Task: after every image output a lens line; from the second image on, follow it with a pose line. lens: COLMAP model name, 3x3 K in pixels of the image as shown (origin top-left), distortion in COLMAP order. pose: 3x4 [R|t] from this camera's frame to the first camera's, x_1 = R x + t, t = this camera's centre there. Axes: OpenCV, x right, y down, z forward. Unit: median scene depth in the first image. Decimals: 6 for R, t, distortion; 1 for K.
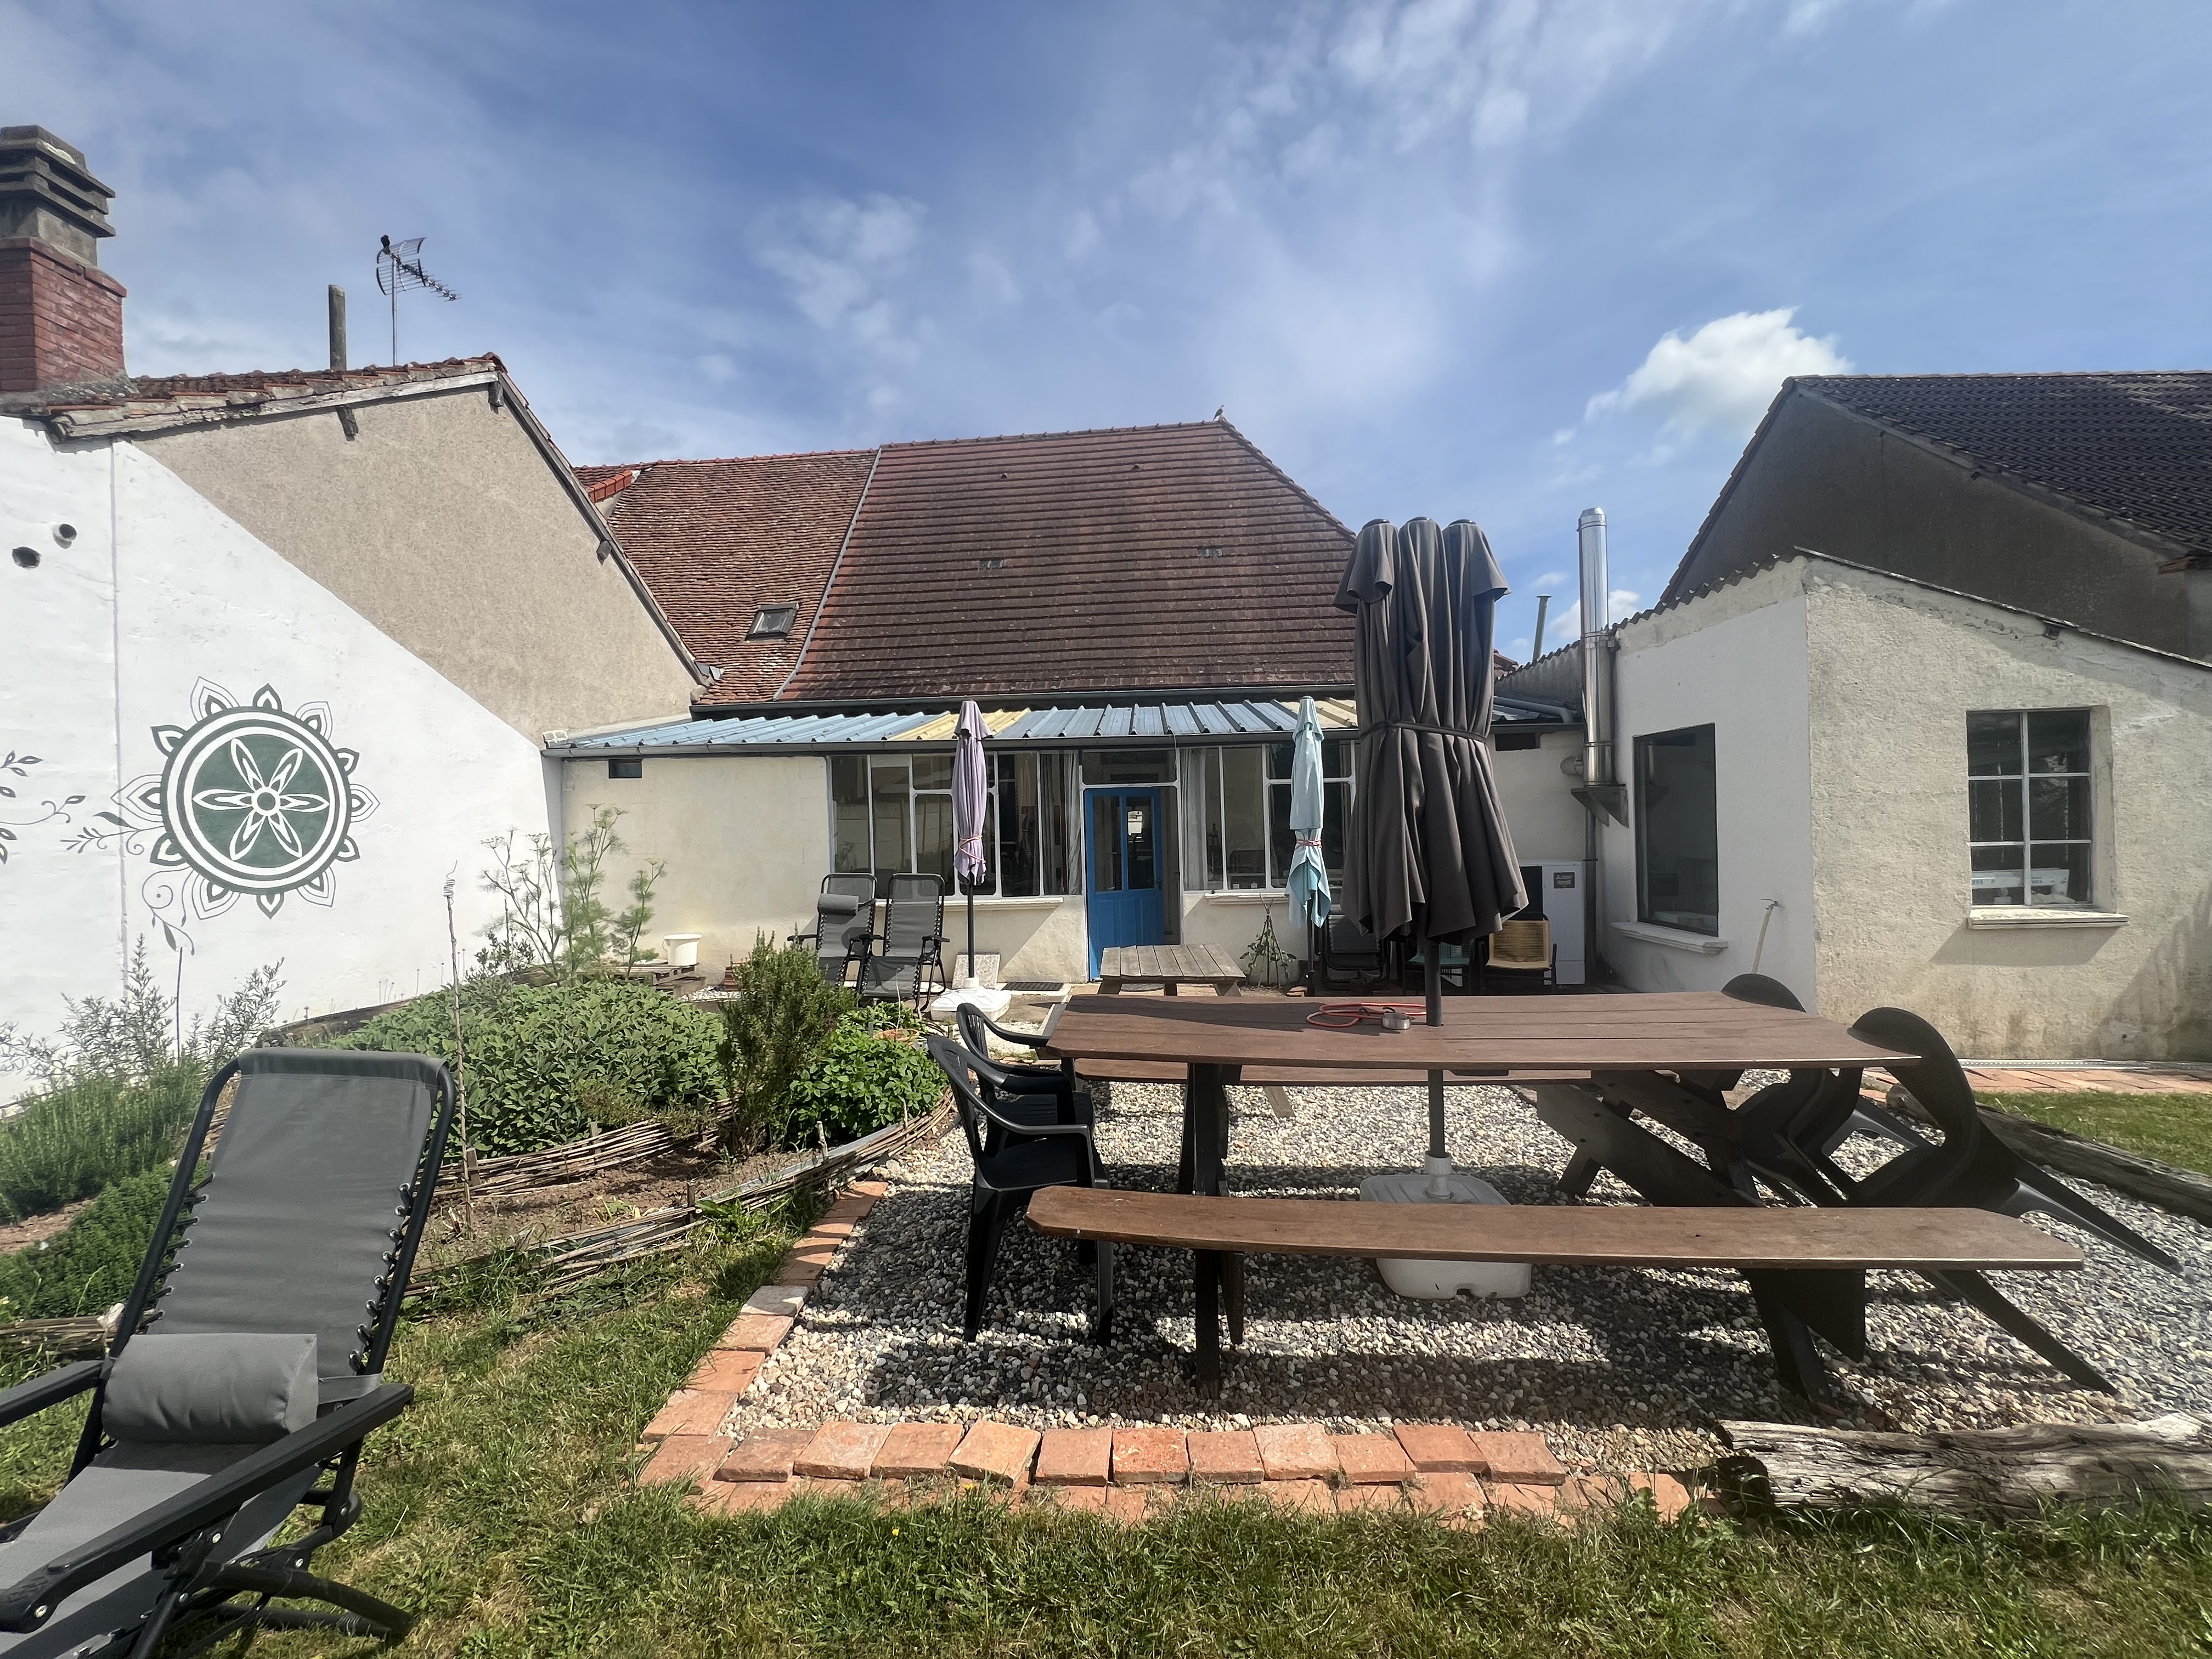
lens RADIAL K [[896.4, 0, 1110.1], [0, 896.4, 832.0], [0, 0, 1]] dist [-0.000451, 0.000289]
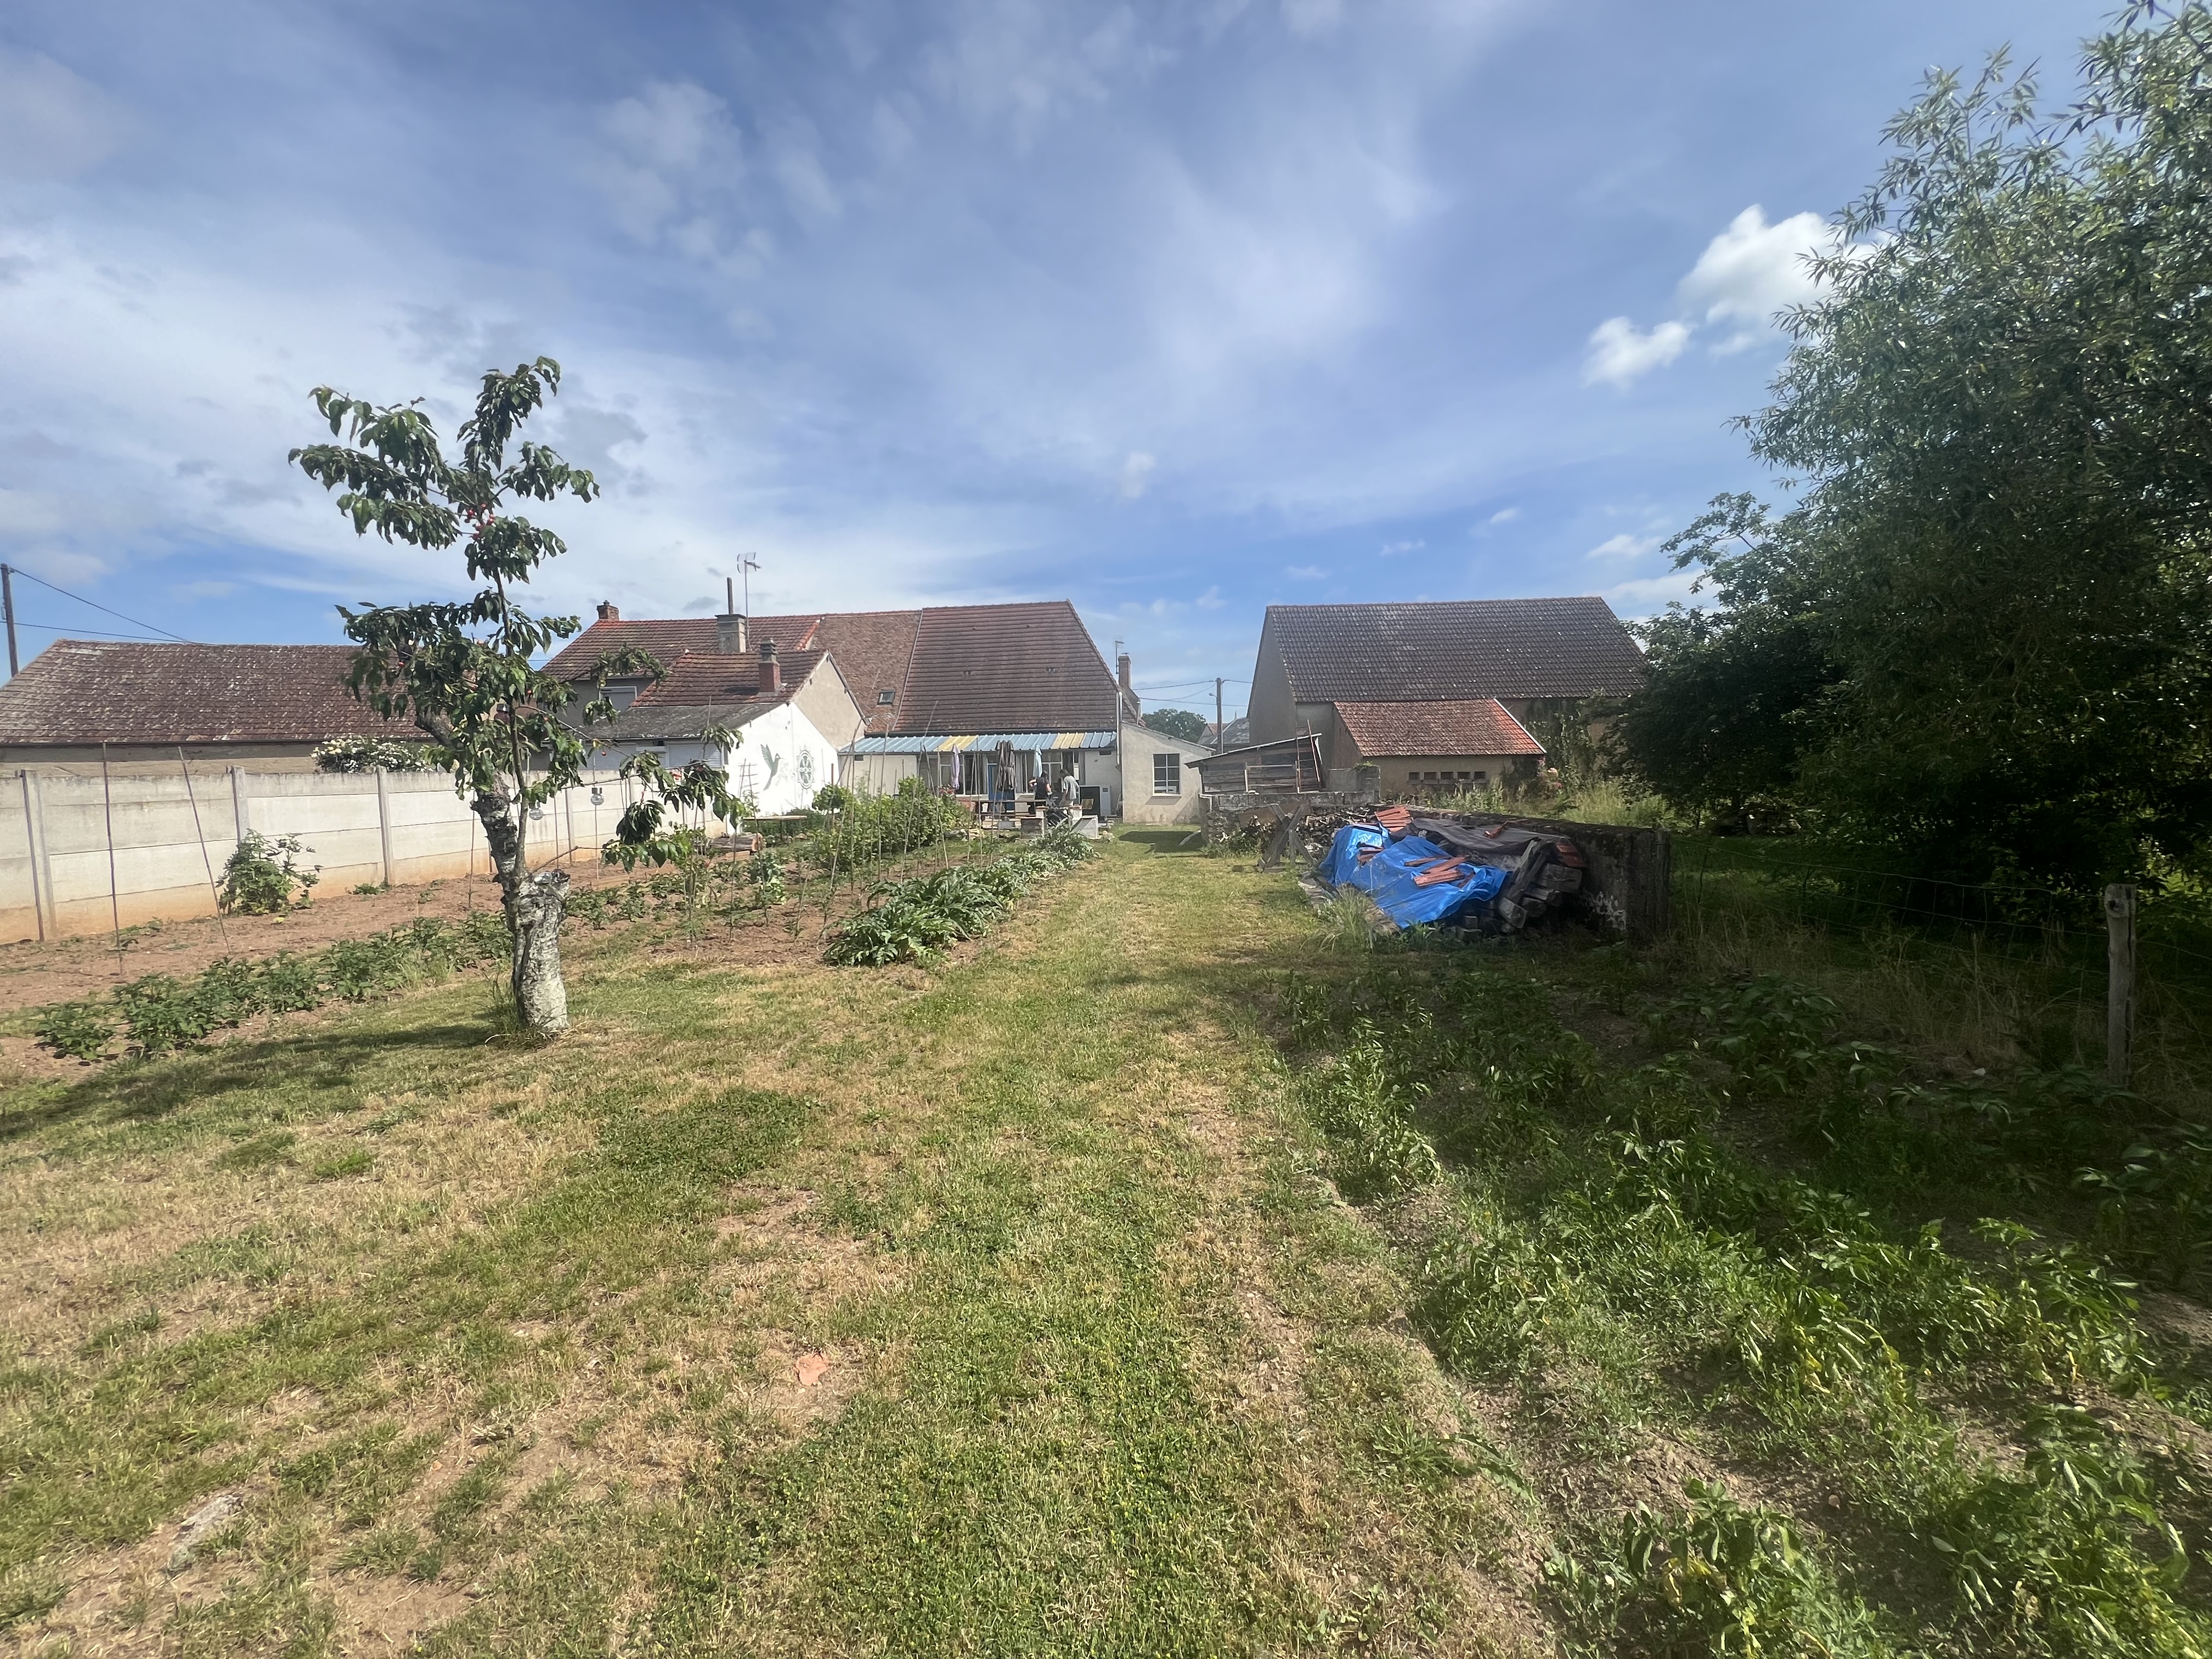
lens RADIAL K [[896.4, 0, 1107.3], [0, 896.4, 822.9], [0, 0, 1]] dist [-0.000451, 0.000289]
pose [[0.999794, 0.003376, -0.020015, 0.476823], [-0.002115, 0.998033, 0.062659, -0.037985], [0.020187, -0.062603, 0.997834, -2.368099]]
